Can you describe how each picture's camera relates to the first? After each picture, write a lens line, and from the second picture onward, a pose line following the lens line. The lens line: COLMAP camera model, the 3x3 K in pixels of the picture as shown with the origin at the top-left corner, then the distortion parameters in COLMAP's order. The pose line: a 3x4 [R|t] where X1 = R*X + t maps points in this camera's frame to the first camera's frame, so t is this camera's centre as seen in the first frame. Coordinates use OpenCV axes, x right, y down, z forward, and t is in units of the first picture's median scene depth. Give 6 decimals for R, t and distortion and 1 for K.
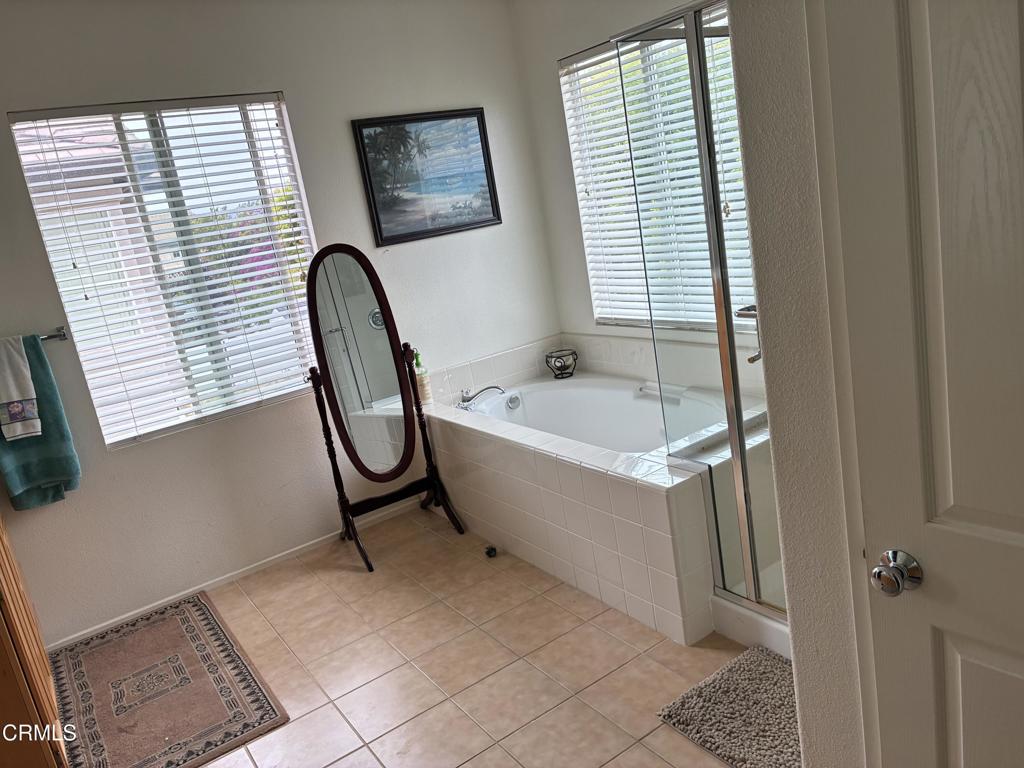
lens RADIAL K [[777.5, 0, 514.4], [0, 777.5, 378.9], [0, 0, 1]] dist [0.029810, -0.040454]
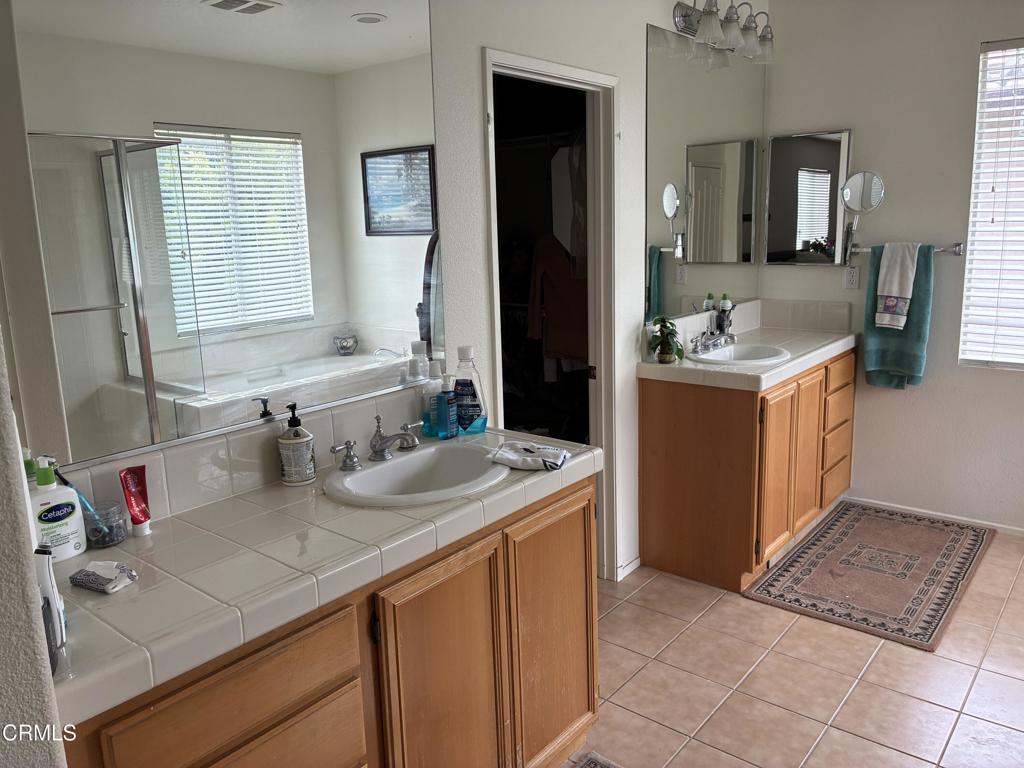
lens RADIAL K [[777.5, 0, 516.2], [0, 777.5, 383.2], [0, 0, 1]] dist [0.029810, -0.040454]
pose [[0.286971, 0.348875, -0.892151, 0.302273], [-0.240678, 0.927708, 0.285363, -0.049493], [0.927212, 0.132831, 0.350192, 0.063848]]
